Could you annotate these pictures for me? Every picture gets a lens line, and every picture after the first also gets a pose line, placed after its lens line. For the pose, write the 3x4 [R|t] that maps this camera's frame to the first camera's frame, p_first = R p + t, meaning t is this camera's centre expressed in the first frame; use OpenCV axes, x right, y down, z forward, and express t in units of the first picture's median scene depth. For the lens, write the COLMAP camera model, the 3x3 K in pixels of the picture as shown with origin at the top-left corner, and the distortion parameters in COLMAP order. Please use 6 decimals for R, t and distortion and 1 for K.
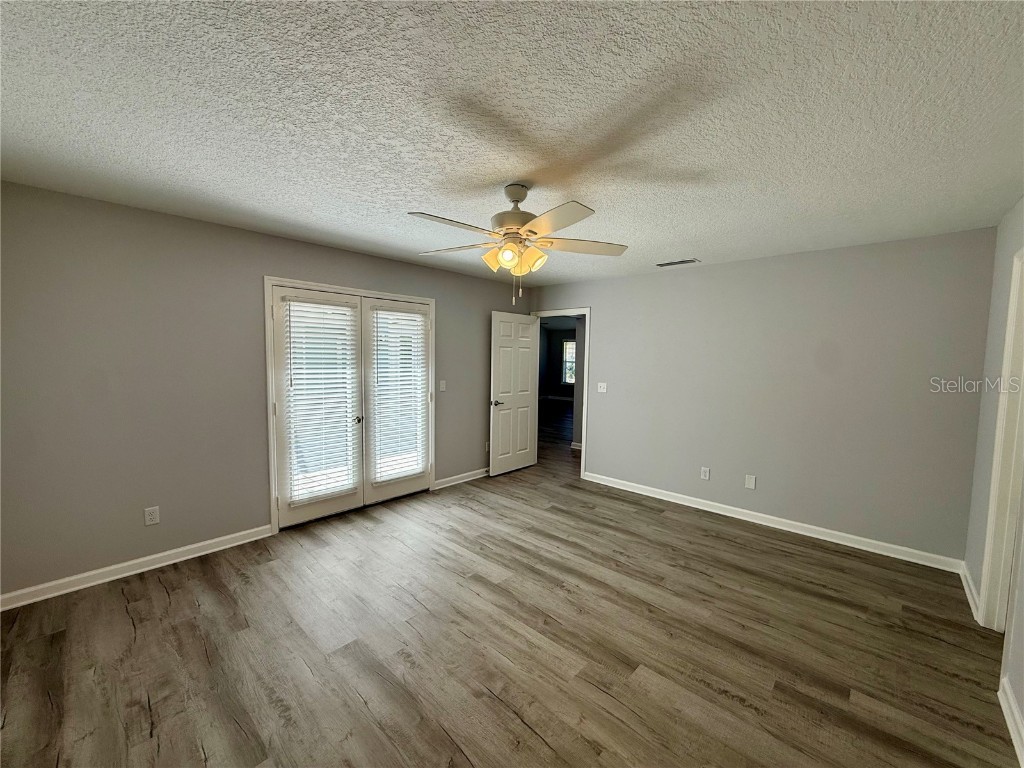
lens RADIAL K [[407.8, 0, 509.2], [0, 407.8, 385.3], [0, 0, 1]] dist [-0.000085, 0.000224]
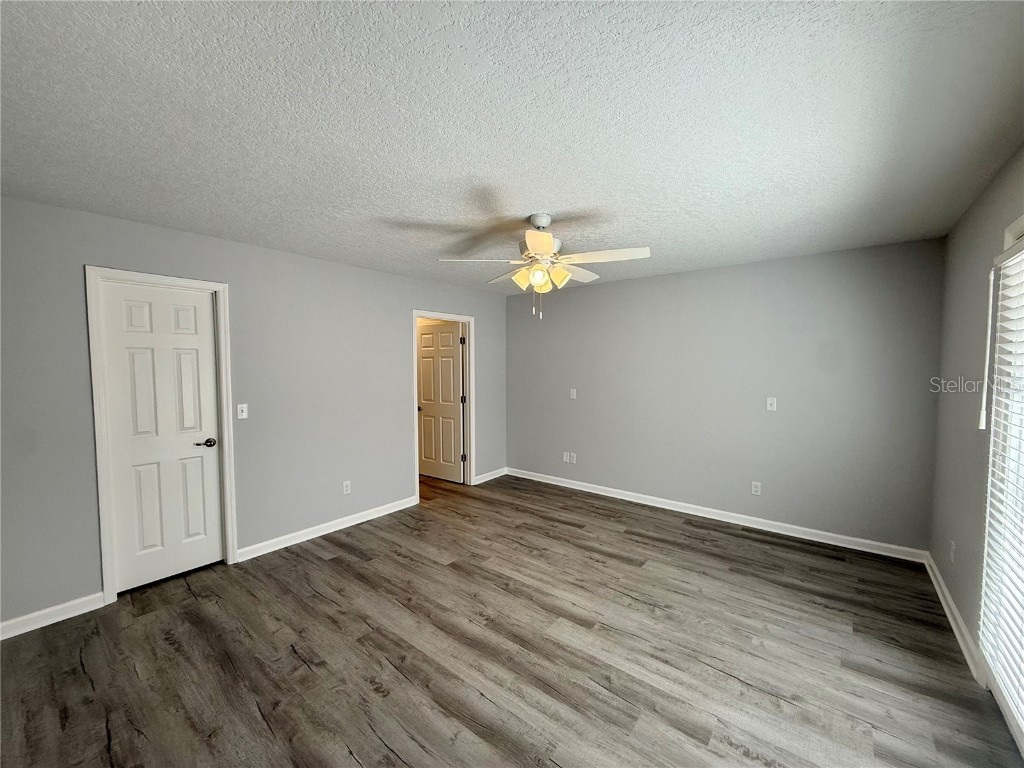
lens RADIAL K [[407.8, 0, 509.2], [0, 407.8, 385.3], [0, 0, 1]] dist [-0.000085, 0.000224]
pose [[-0.996965, -0.010208, -0.077183, 0.168080], [-0.019334, 0.992773, 0.118443, -0.135695], [0.075416, 0.119576, -0.989957, 1.956693]]
